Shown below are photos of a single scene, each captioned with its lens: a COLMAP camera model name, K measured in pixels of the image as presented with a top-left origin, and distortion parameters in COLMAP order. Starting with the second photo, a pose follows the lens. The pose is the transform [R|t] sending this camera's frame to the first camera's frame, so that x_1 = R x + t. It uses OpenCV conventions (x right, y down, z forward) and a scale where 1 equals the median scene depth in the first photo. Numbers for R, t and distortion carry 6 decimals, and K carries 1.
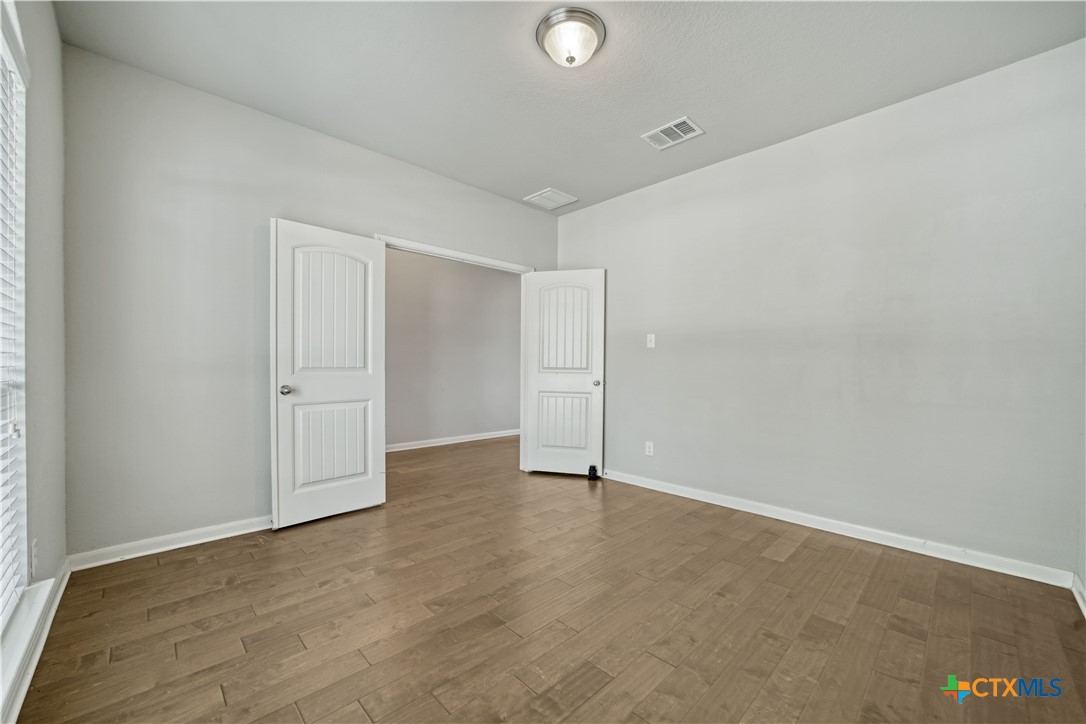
lens RADIAL K [[432.5, 0, 548.2], [0, 432.5, 359.9], [0, 0, 1]] dist [-0.016674, 0.004264]
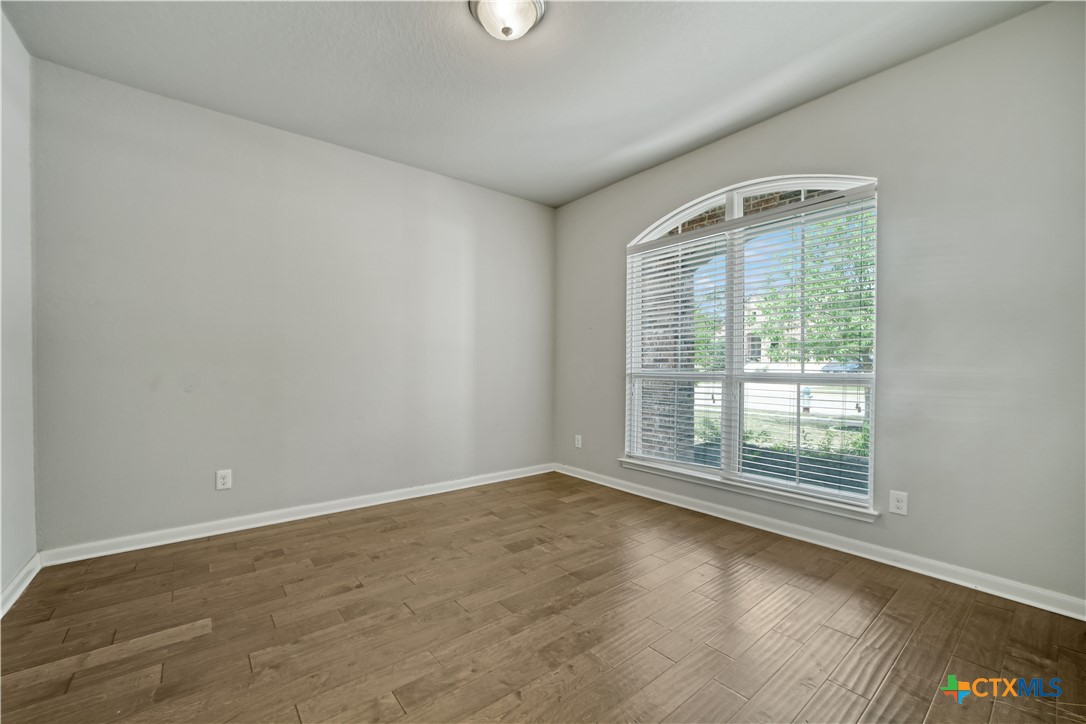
lens RADIAL K [[432.5, 0, 541.5], [0, 432.5, 362.9], [0, 0, 1]] dist [-0.016674, 0.004264]
pose [[-0.994347, -0.009223, 0.105779, -0.143724], [-0.011493, 0.999716, -0.020870, 0.037183], [-0.105556, -0.021968, -0.994171, 2.185179]]
